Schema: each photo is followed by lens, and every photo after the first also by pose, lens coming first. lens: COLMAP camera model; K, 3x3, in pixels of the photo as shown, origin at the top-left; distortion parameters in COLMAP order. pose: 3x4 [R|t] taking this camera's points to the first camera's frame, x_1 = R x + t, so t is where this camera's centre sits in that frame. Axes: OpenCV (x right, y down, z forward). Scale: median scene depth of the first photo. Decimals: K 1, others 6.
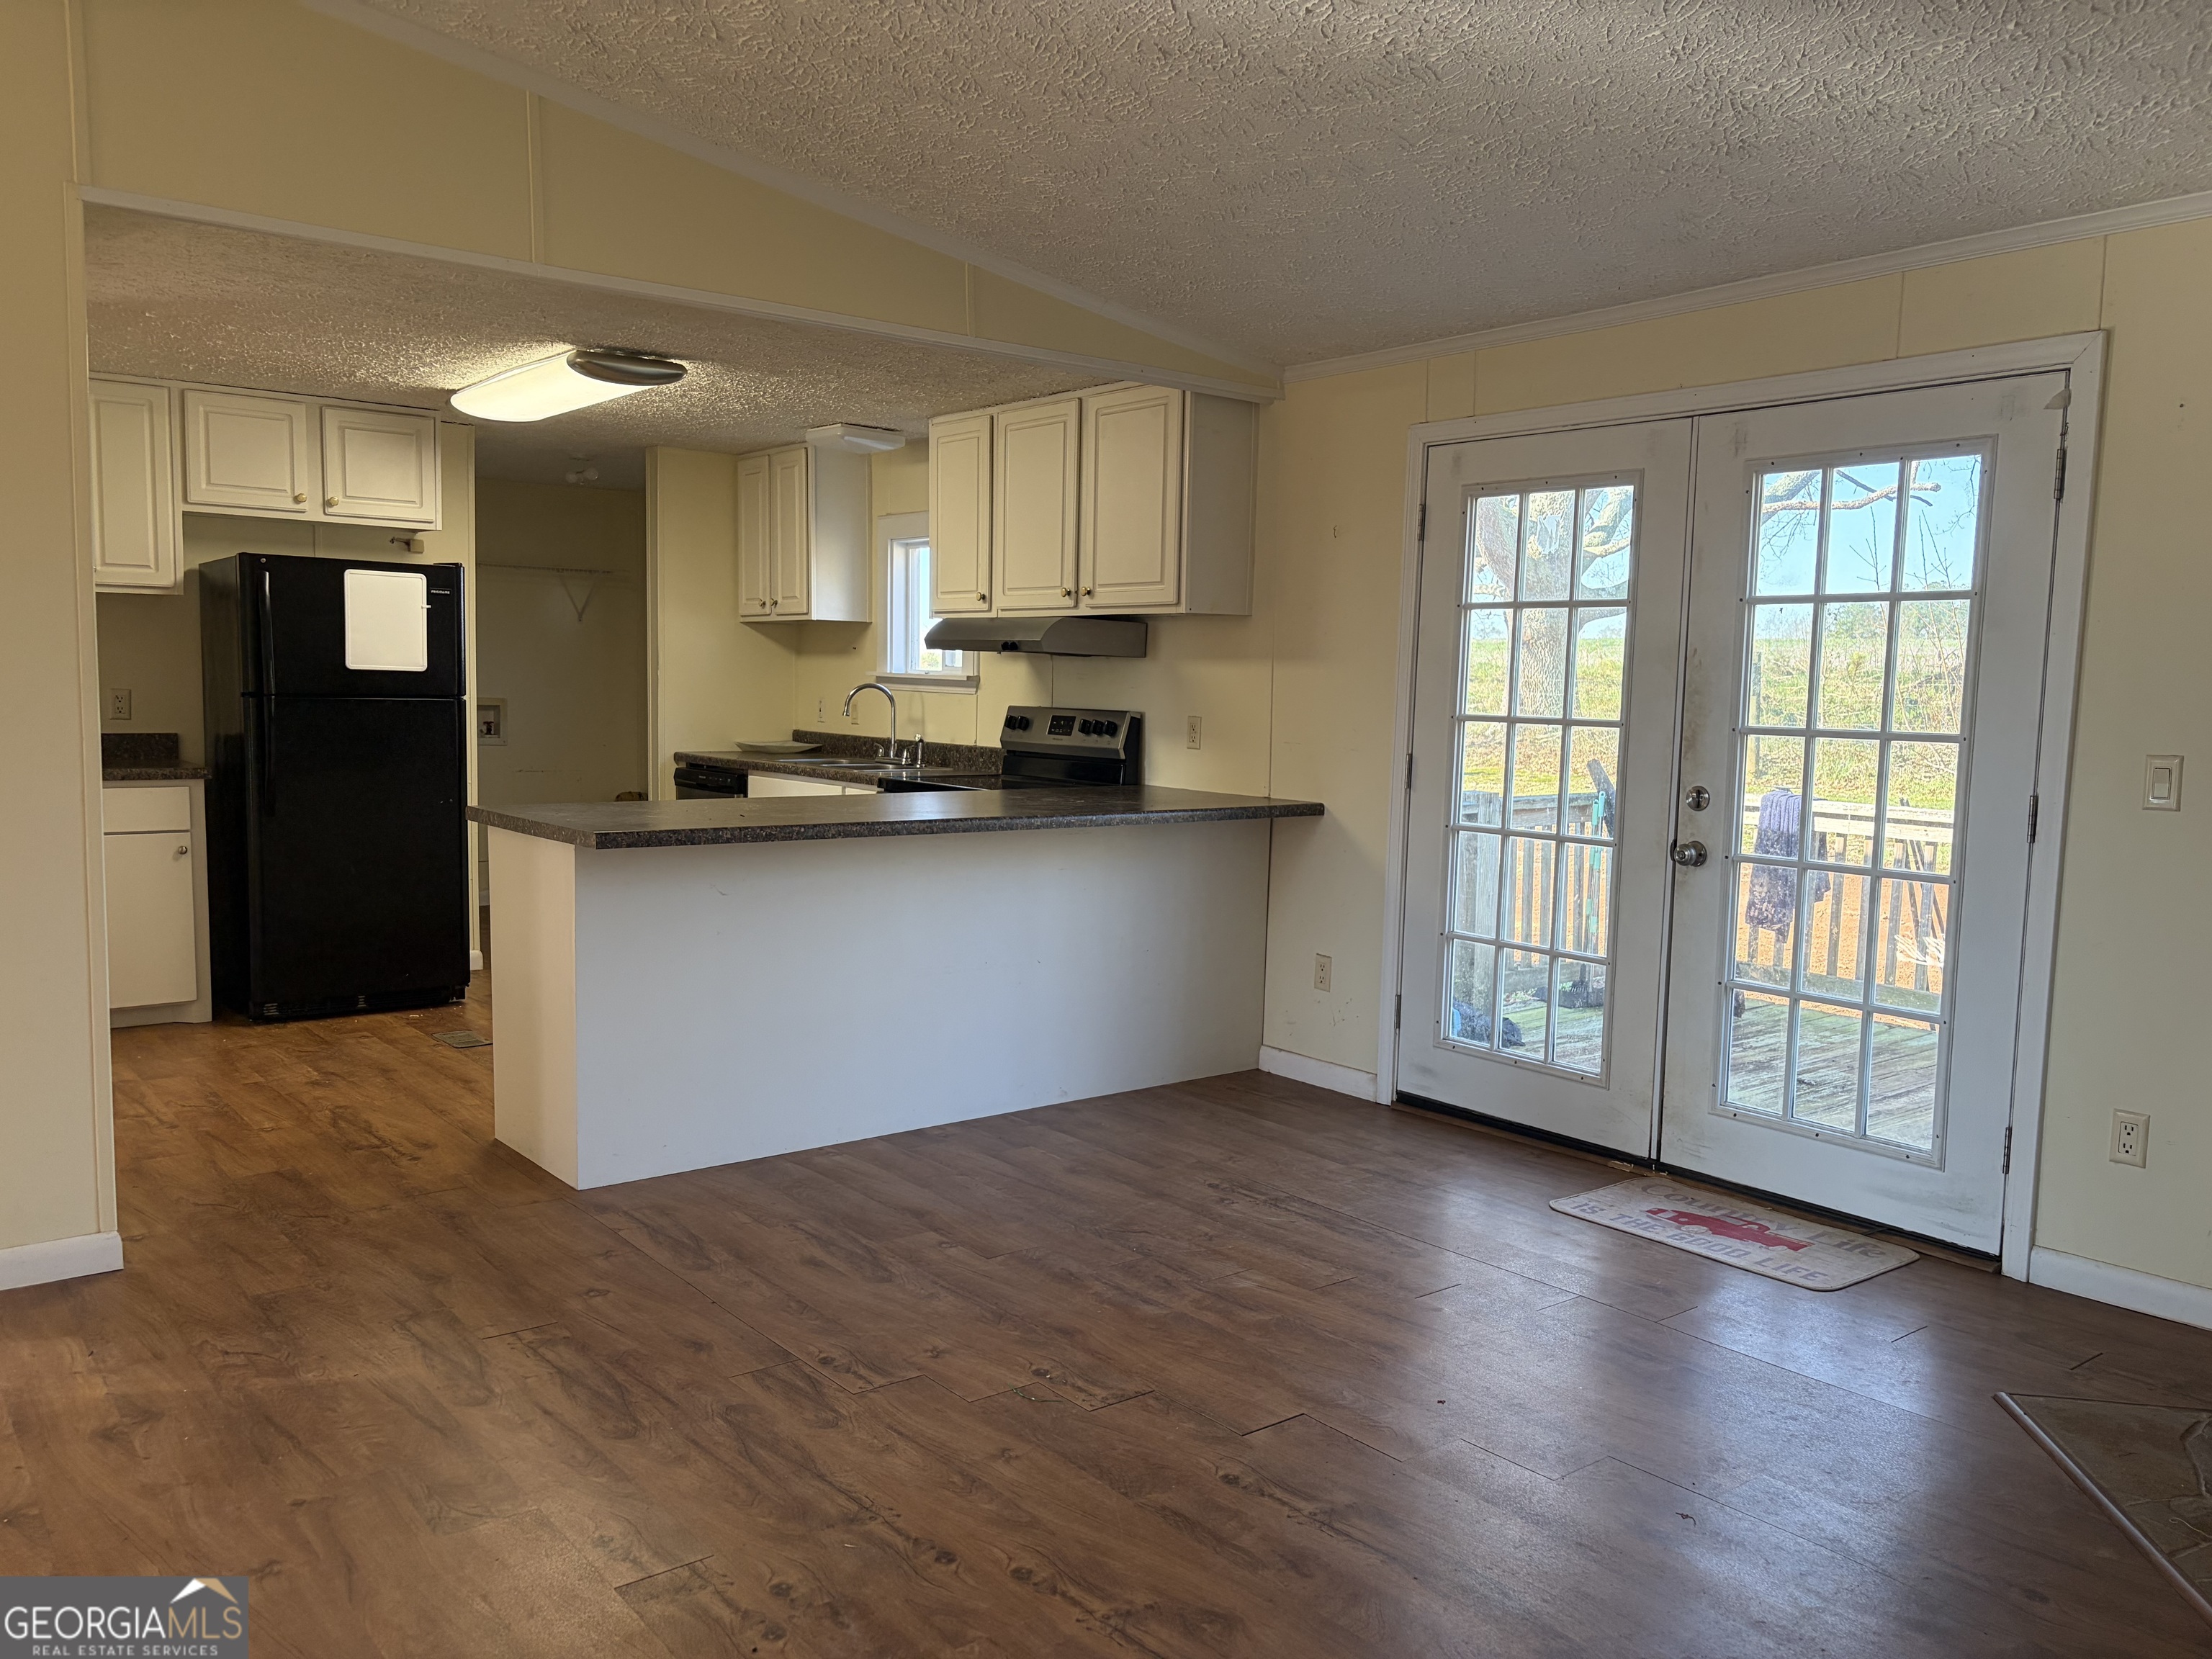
lens RADIAL K [[1668.4, 0, 1113.3], [0, 1668.4, 822.4], [0, 0, 1]] dist [0.025839, -0.010079]
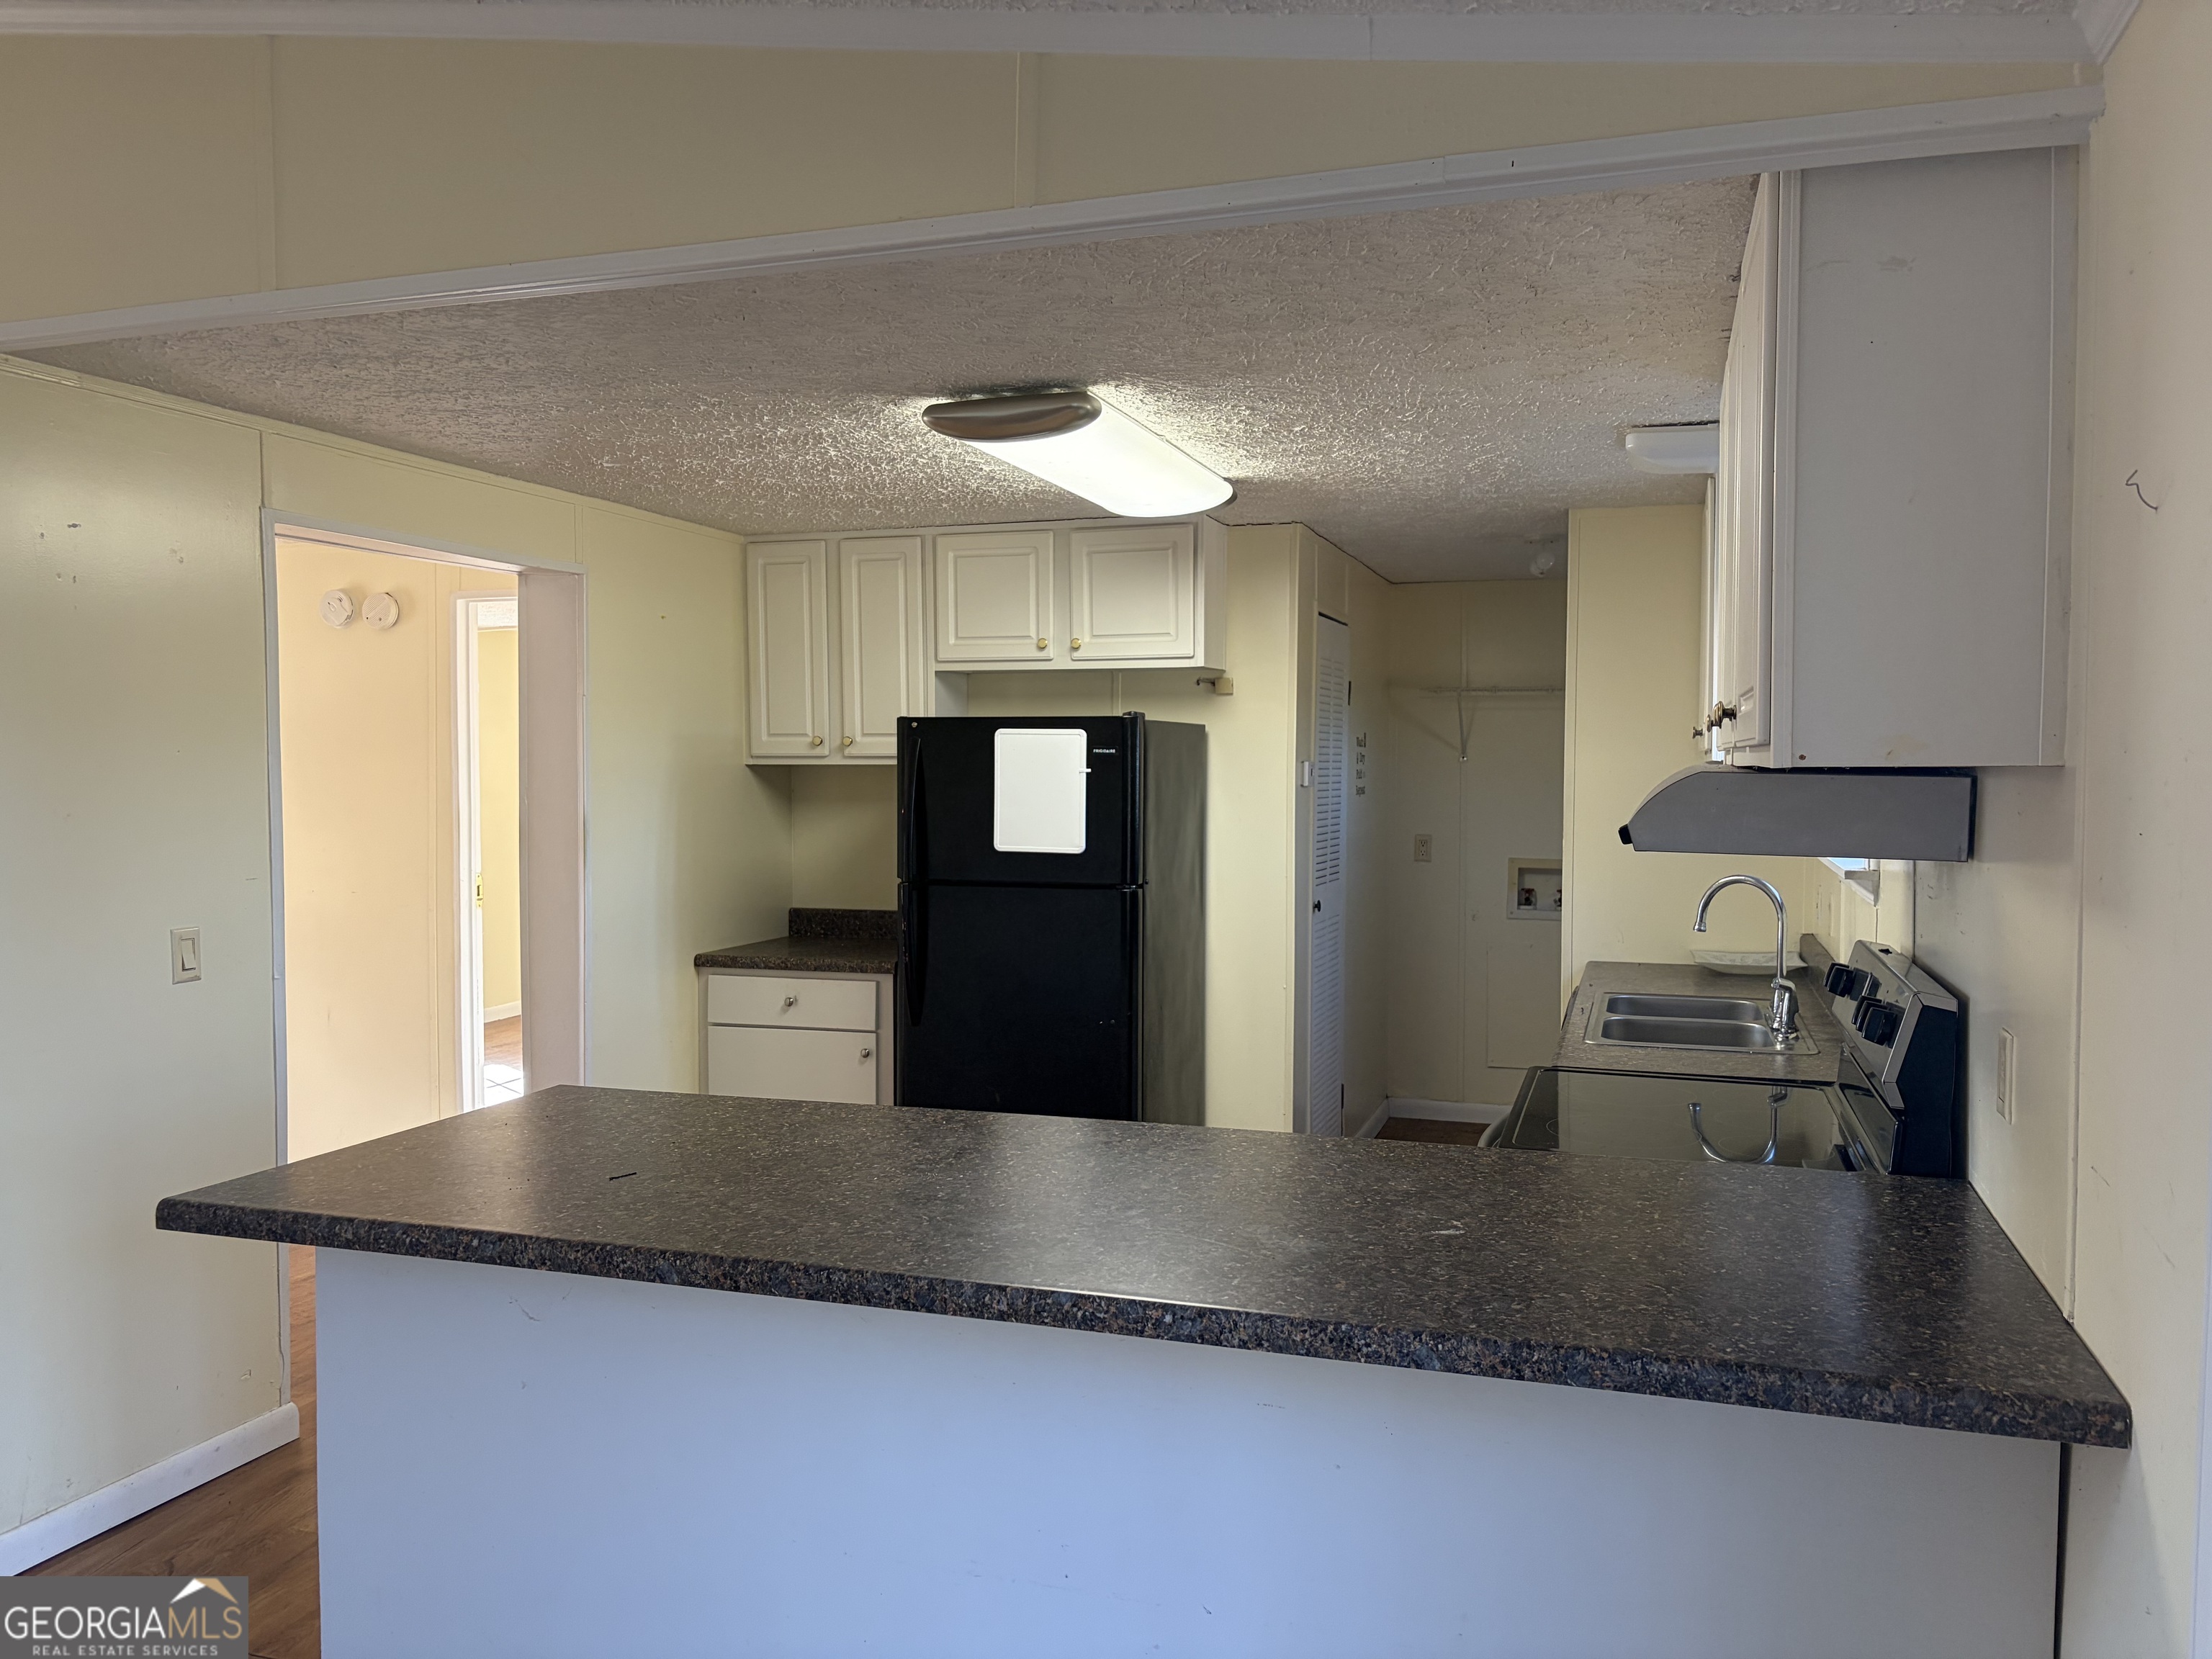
lens RADIAL K [[1668.4, 0, 1109.7], [0, 1668.4, 838.6], [0, 0, 1]] dist [0.025839, -0.010079]
pose [[0.573900, 0.014813, -0.818791, 0.328078], [-0.061596, 0.997785, -0.025123, -0.112284], [0.816606, 0.064852, 0.573541, 0.810297]]
